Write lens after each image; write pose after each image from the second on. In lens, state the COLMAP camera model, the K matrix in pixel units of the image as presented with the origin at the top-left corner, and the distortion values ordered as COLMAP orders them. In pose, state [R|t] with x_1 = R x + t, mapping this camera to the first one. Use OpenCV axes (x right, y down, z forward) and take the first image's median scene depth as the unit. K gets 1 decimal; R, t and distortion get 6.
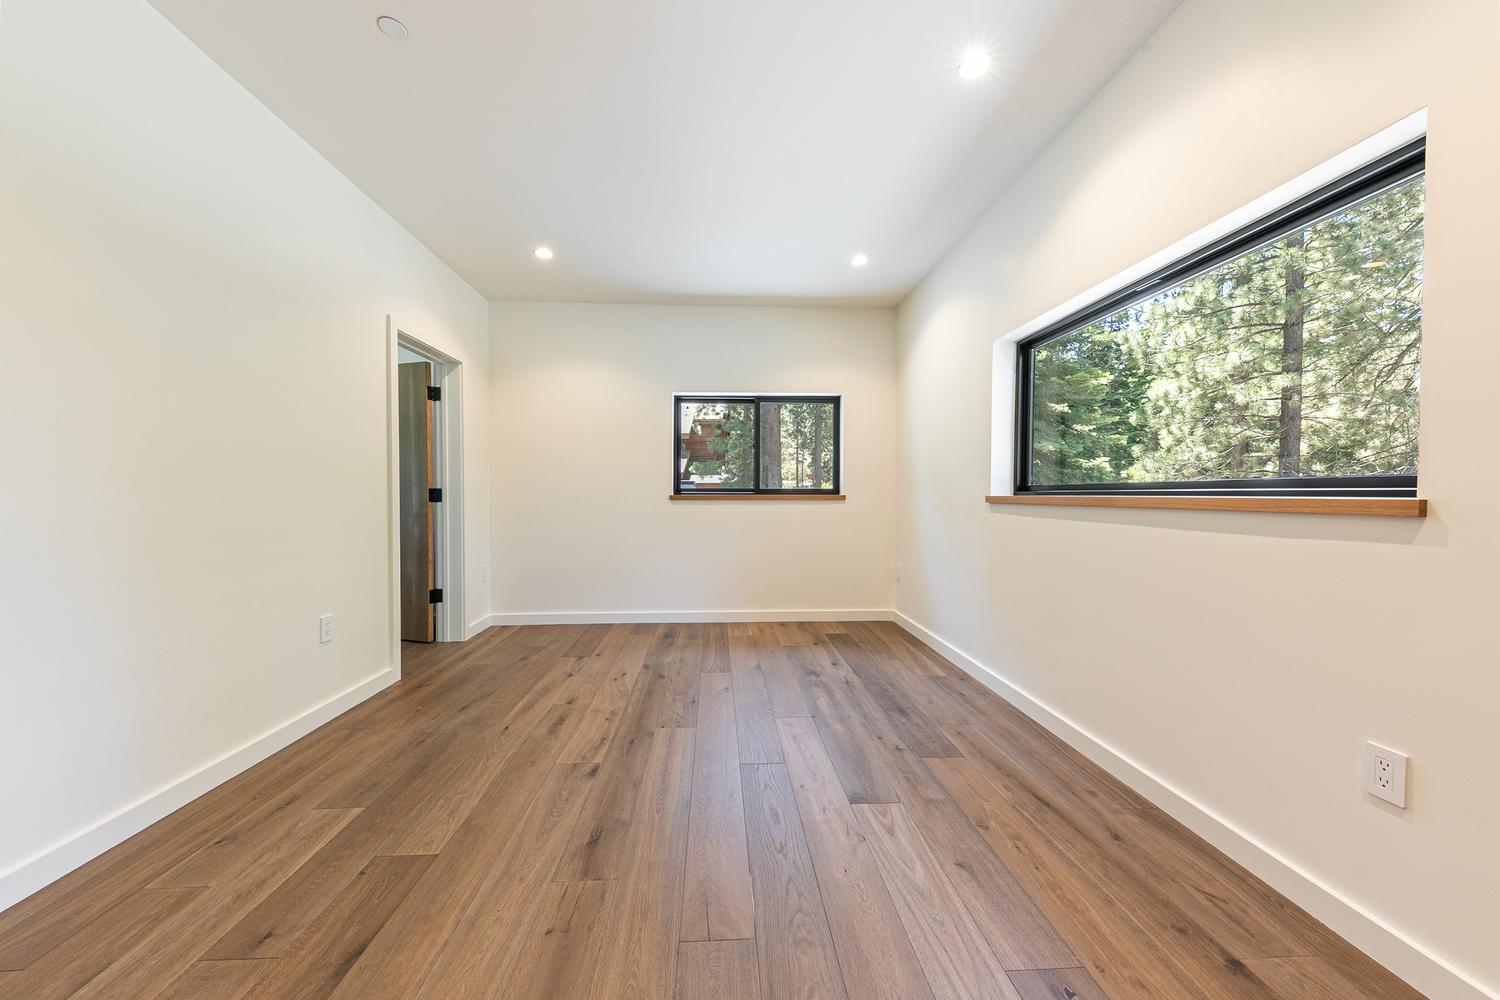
lens RADIAL K [[519.1, 0, 738.2], [0, 519.1, 501.6], [0, 0, 1]] dist [-0.001215, 0.000005]
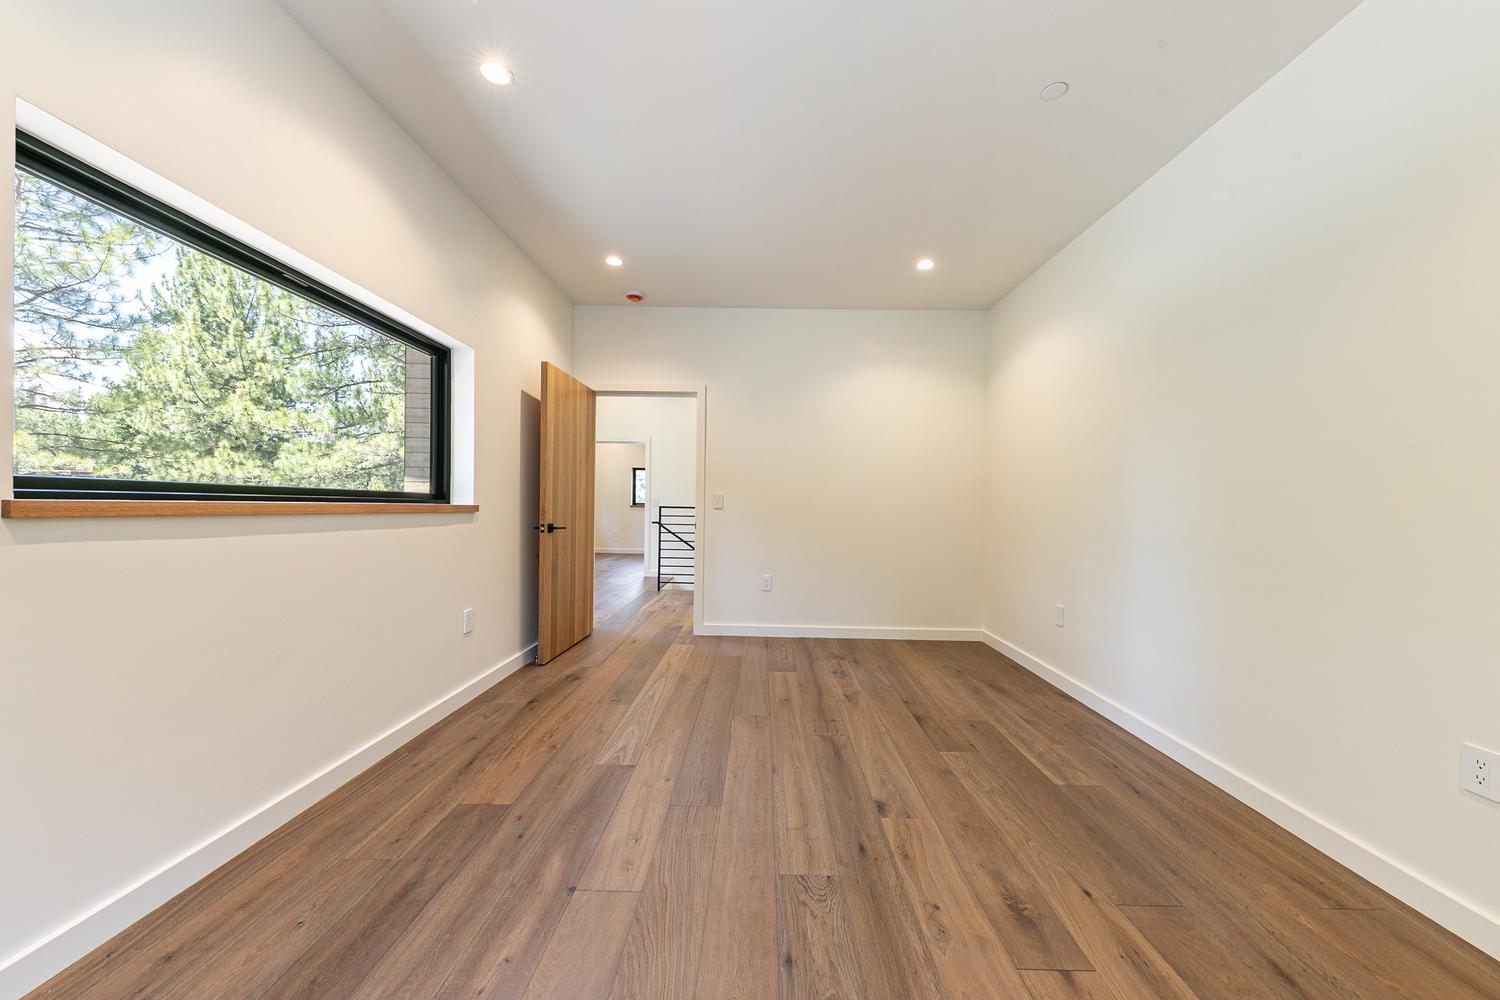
lens RADIAL K [[519.1, 0, 744.2], [0, 519.1, 504.6], [0, 0, 1]] dist [-0.001215, 0.000005]
pose [[-0.996644, -0.016084, 0.080268, -0.099475], [-0.015301, 0.999829, 0.010369, -0.022935], [-0.080421, 0.009106, -0.996719, 1.871237]]
